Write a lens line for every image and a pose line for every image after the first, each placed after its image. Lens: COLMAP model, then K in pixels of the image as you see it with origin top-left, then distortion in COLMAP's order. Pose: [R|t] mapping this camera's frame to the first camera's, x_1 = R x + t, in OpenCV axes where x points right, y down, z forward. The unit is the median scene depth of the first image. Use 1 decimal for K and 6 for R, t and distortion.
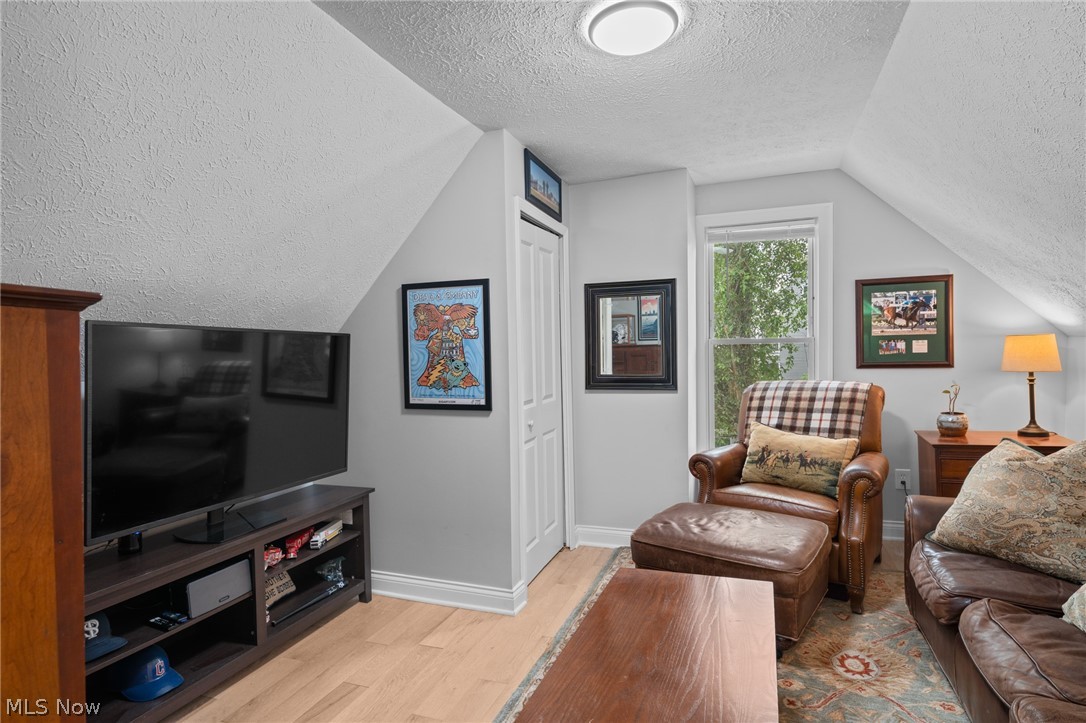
lens RADIAL K [[570.0, 0, 543.0], [0, 570.0, 361.5], [0, 0, 1]] dist [0.002153, 0.000546]
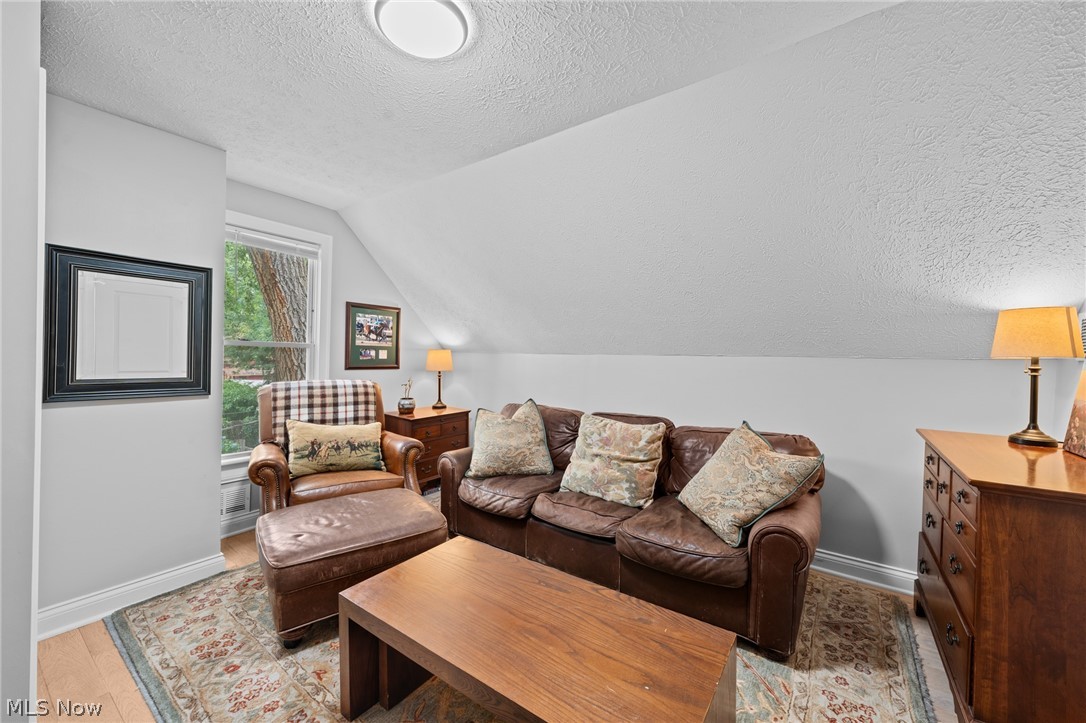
lens RADIAL K [[420.8, 0, 543.0], [0, 420.8, 361.5], [0, 0, 1]] dist [0.000807, 0.000033]
pose [[0.259611, 0.018461, 0.965537, -0.270972], [0.000074, 0.999817, -0.019137, 0.012050], [-0.965713, 0.005040, 0.259562, 0.345191]]
